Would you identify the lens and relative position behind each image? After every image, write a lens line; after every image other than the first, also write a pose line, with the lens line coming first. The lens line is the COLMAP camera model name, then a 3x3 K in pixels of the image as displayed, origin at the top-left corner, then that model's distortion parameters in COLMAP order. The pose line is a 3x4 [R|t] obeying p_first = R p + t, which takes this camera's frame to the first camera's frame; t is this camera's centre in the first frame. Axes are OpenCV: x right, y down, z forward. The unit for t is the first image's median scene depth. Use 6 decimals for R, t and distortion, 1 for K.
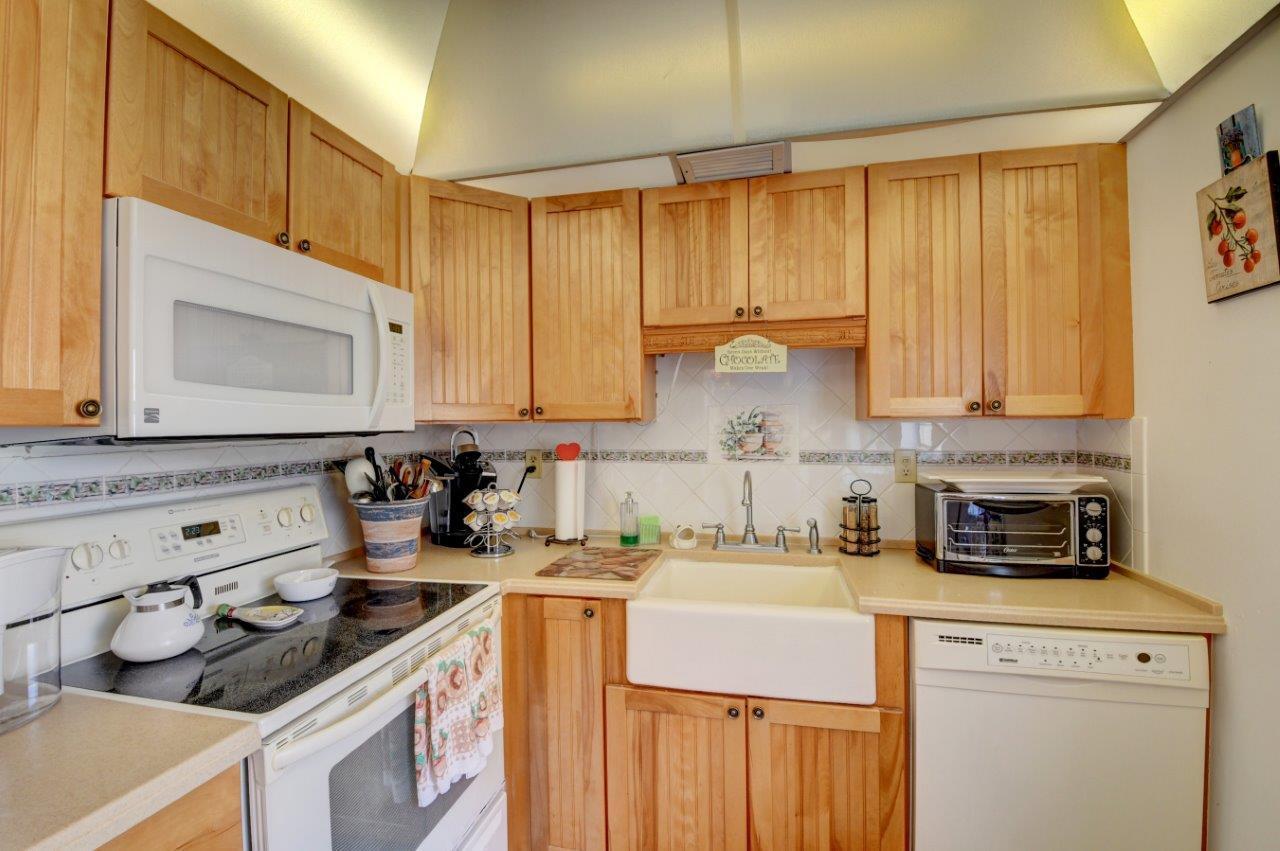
lens RADIAL K [[562.7, 0, 638.6], [0, 562.7, 421.7], [0, 0, 1]] dist [0.034584, -0.037510]
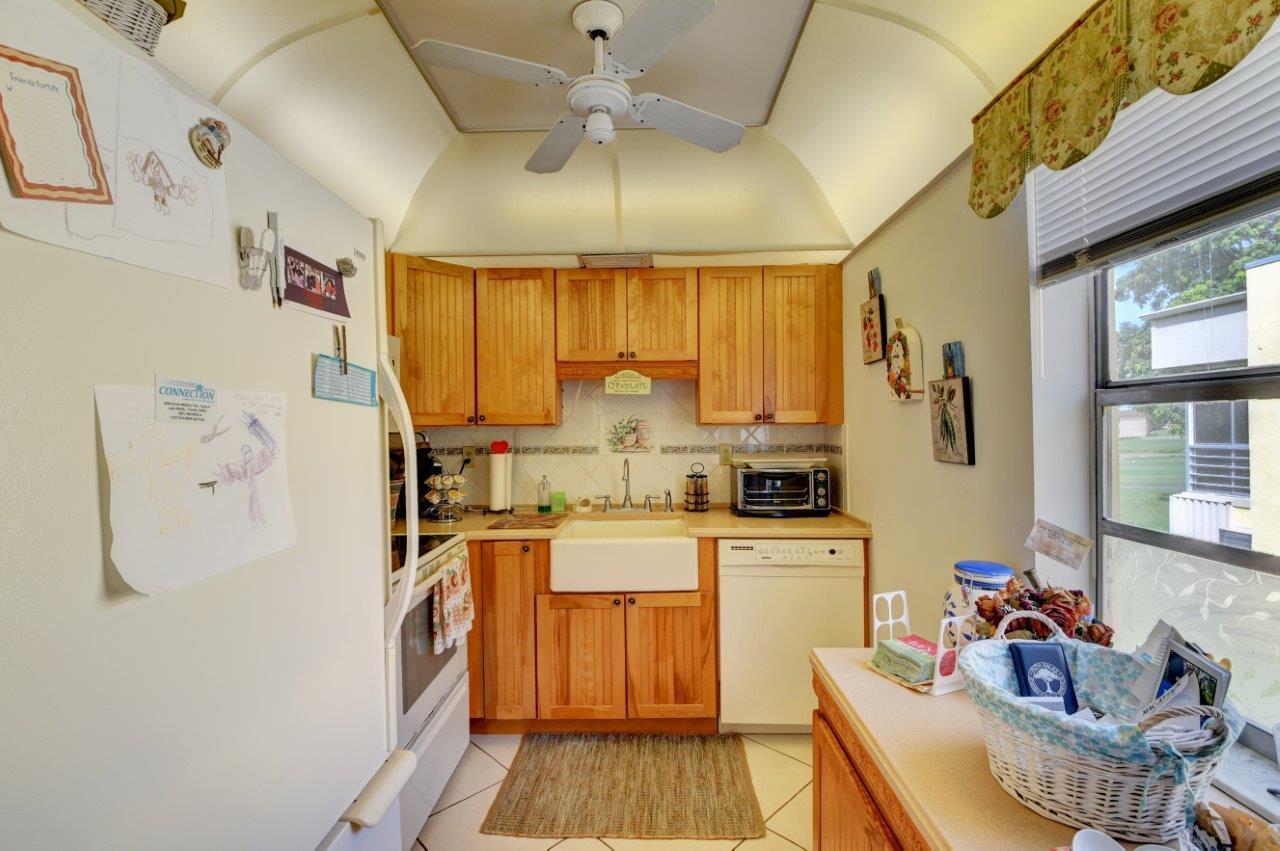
lens RADIAL K [[562.7, 0, 638.6], [0, 562.7, 421.7], [0, 0, 1]] dist [0.034584, -0.037510]
pose [[0.977305, 0.002181, 0.211825, -0.105759], [-0.001487, 0.999993, -0.003437, -0.007130], [-0.211831, 0.003044, 0.977301, -0.543228]]
